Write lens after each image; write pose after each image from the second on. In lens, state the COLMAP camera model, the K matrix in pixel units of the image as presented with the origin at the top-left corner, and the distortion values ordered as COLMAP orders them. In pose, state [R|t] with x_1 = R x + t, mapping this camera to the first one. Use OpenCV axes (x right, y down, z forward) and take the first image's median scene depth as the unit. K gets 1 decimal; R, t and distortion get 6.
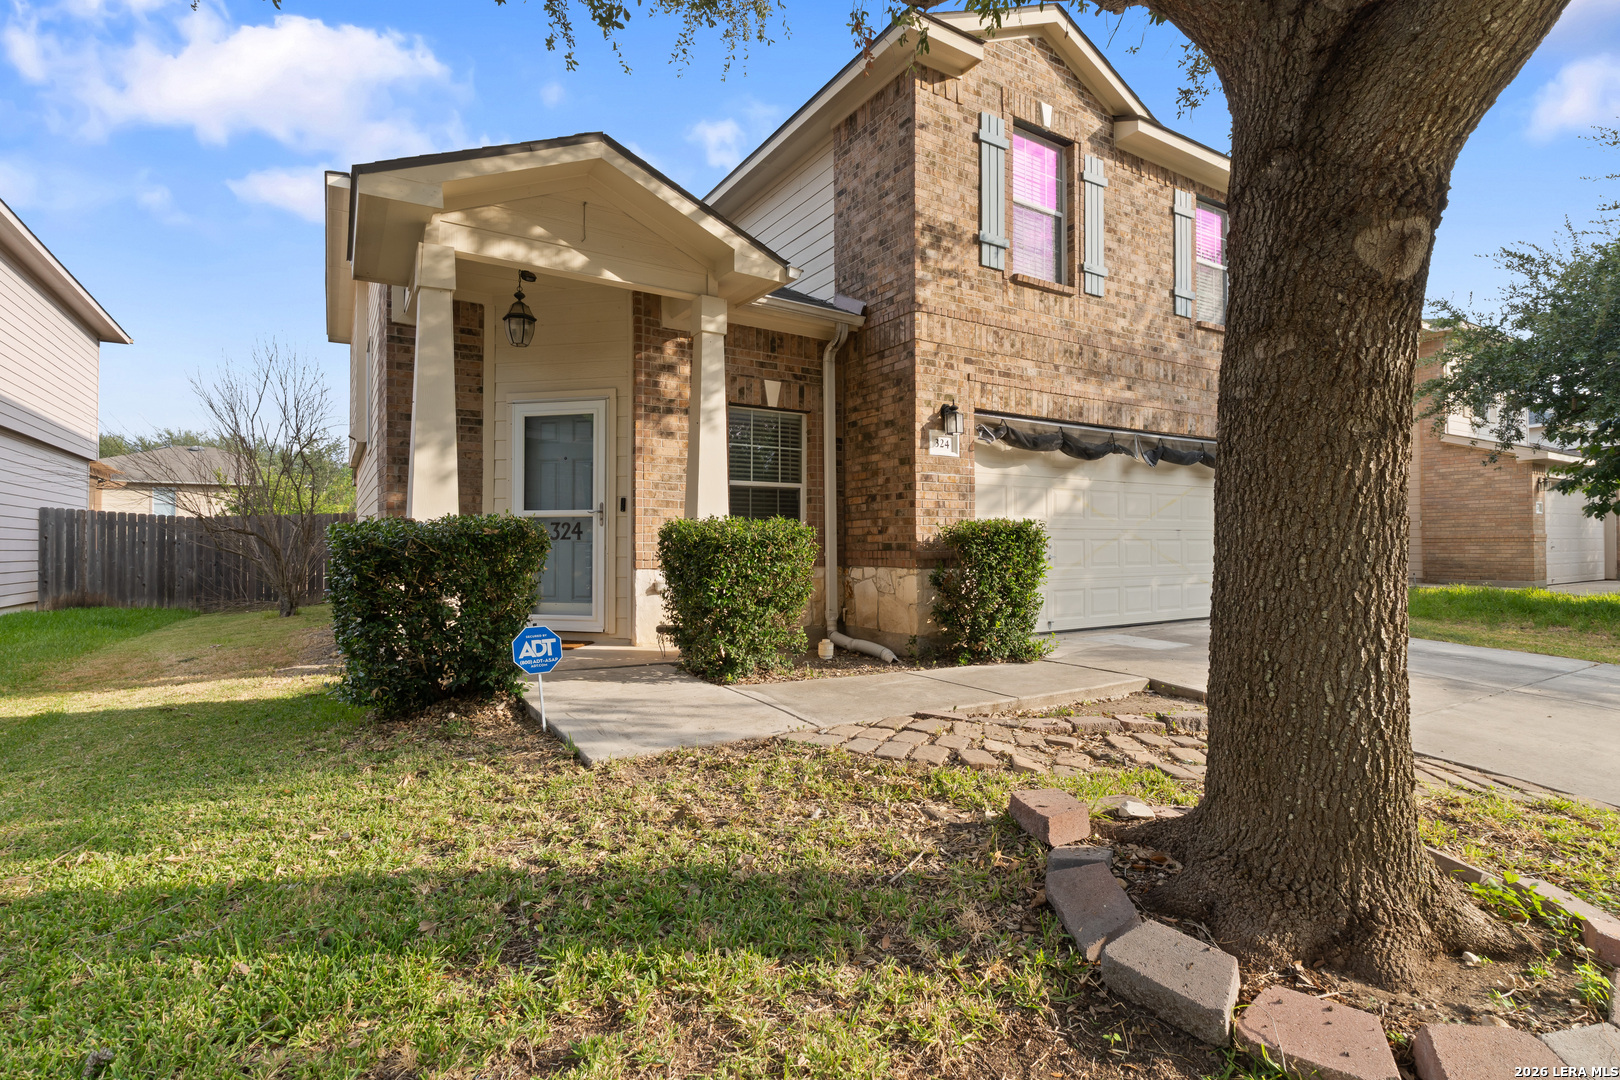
lens RADIAL K [[773.4, 0, 844.5], [0, 773.4, 547.8], [0, 0, 1]] dist [0.000236, 0.000535]
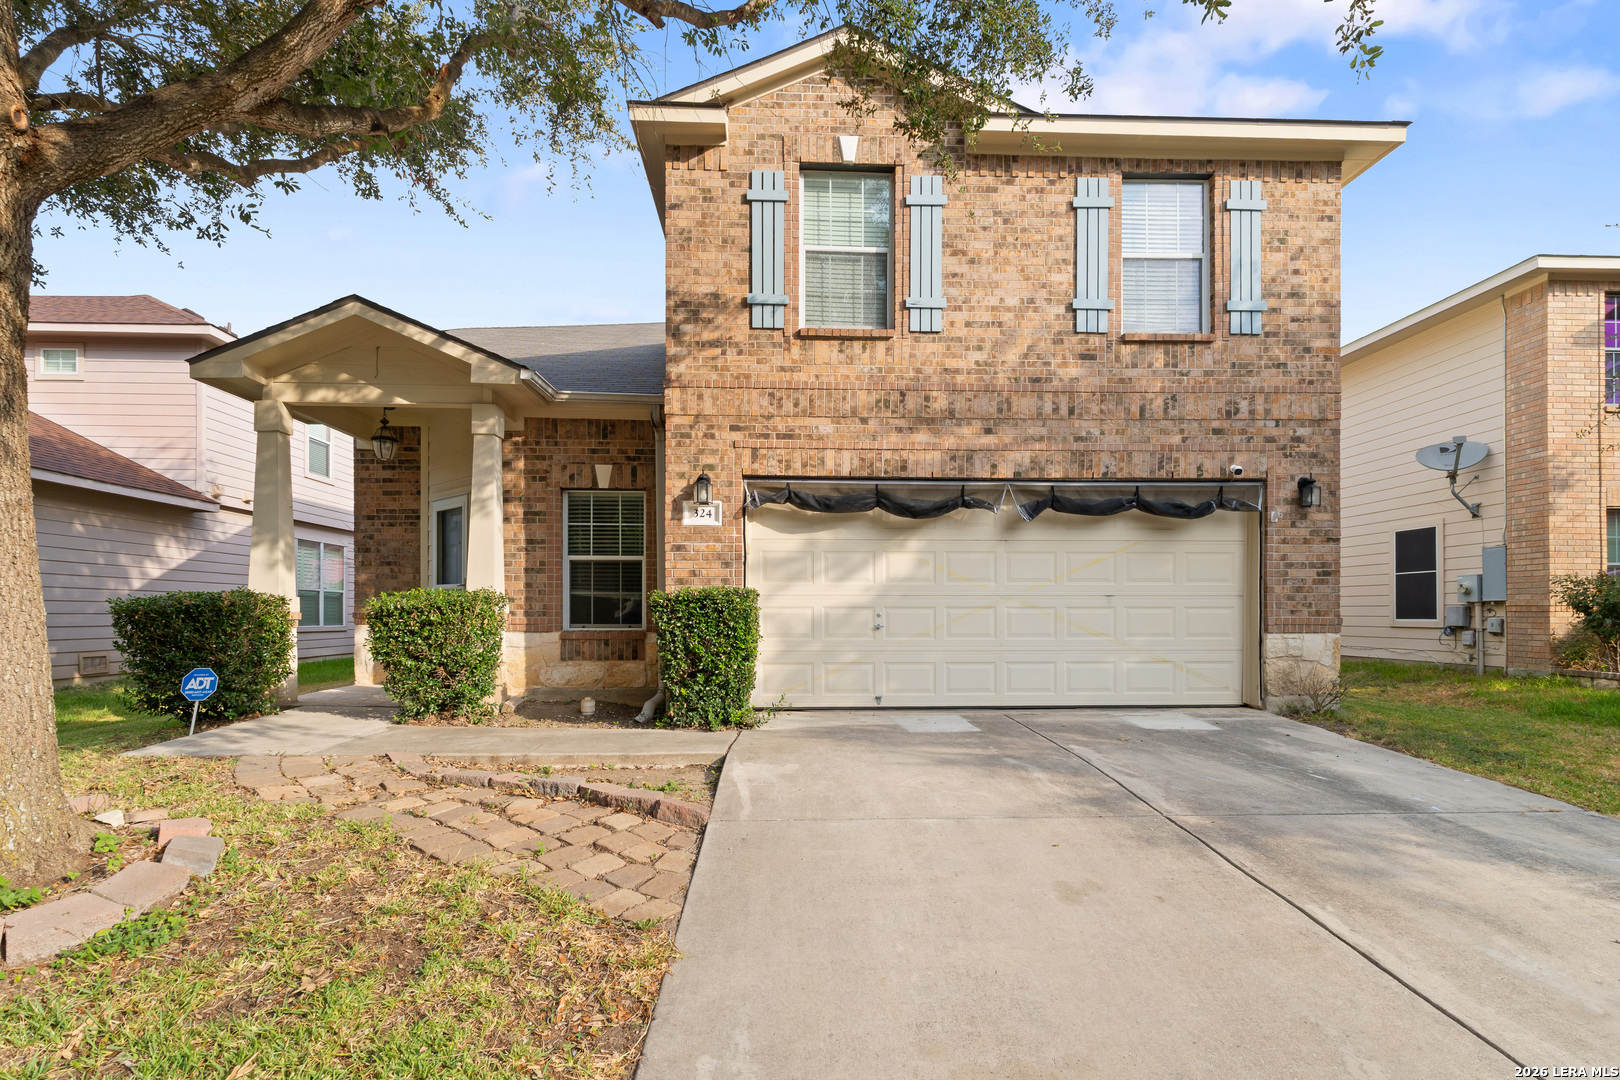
lens RADIAL K [[773.4, 0, 816.8], [0, 773.4, 624.2], [0, 0, 1]] dist [0.000236, 0.000535]
pose [[0.866778, 0.013790, -0.498503, 0.749290], [-0.005391, 0.999818, 0.018283, -0.007921], [0.498664, -0.013160, 0.866695, 0.185065]]
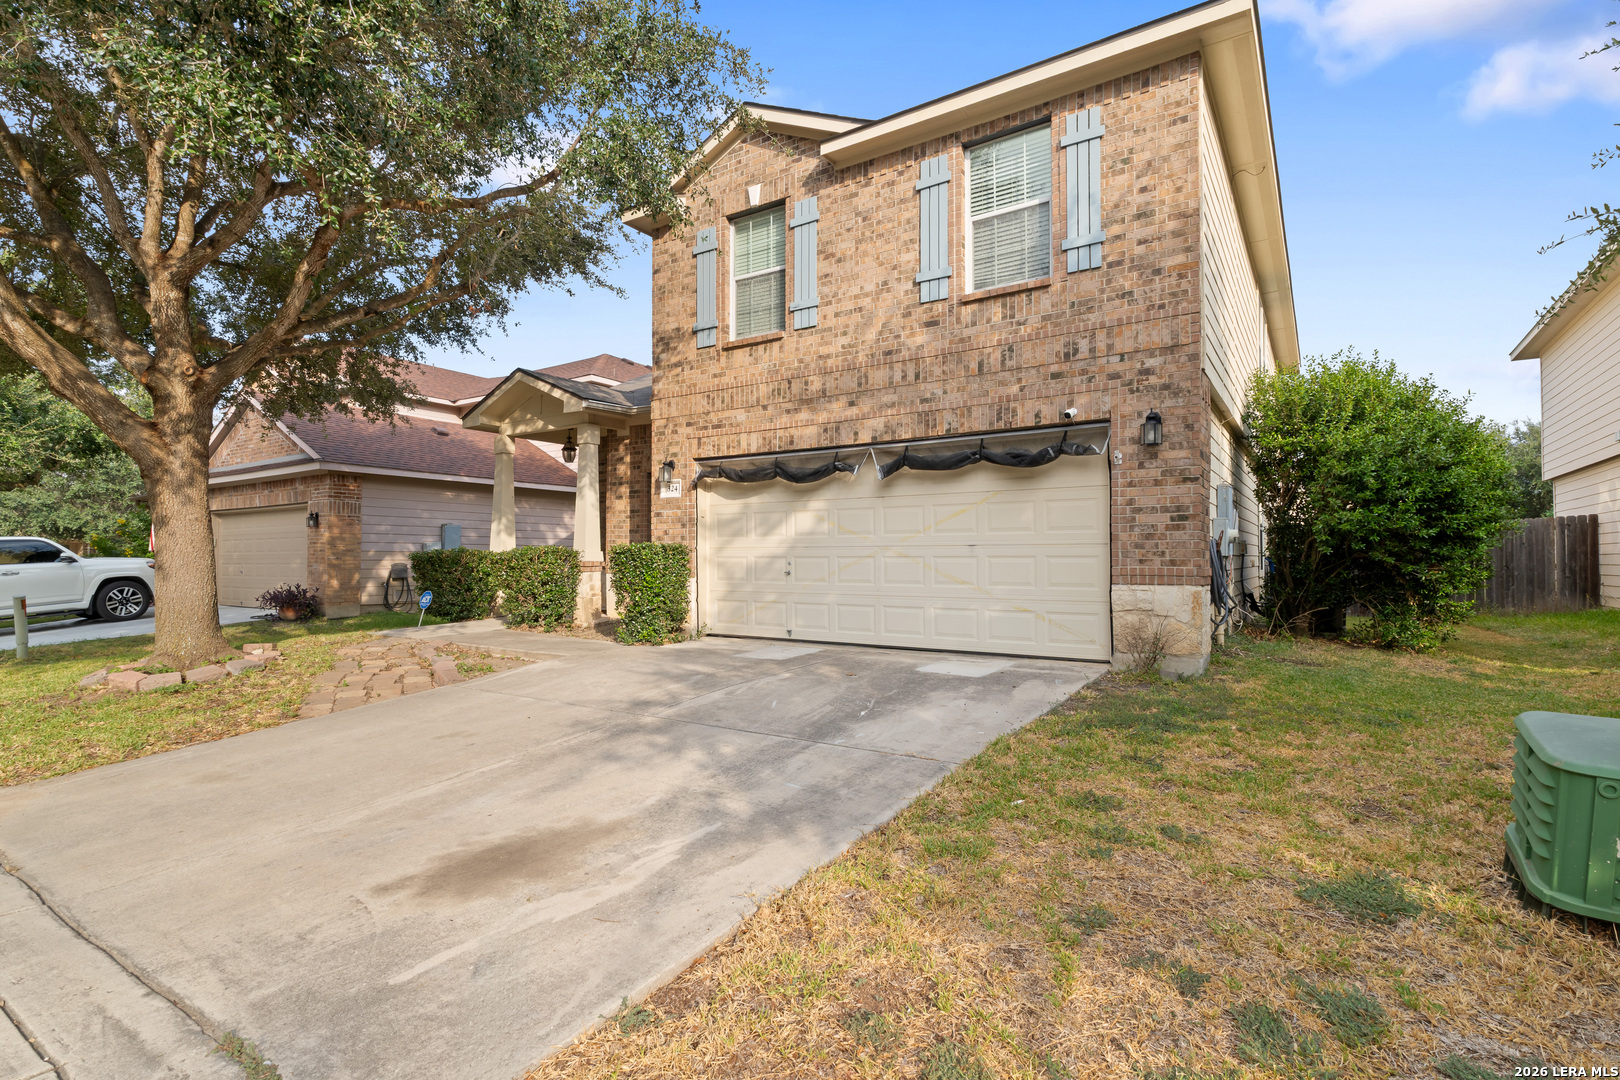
lens RADIAL K [[773.4, 0, 854.6], [0, 773.4, 556.1], [0, 0, 1]] dist [0.000236, 0.000535]
pose [[0.424584, 0.003214, -0.905383, 1.494118], [-0.002067, 0.999995, 0.002580, -0.016978], [0.905386, 0.000776, 0.424588, 0.688641]]
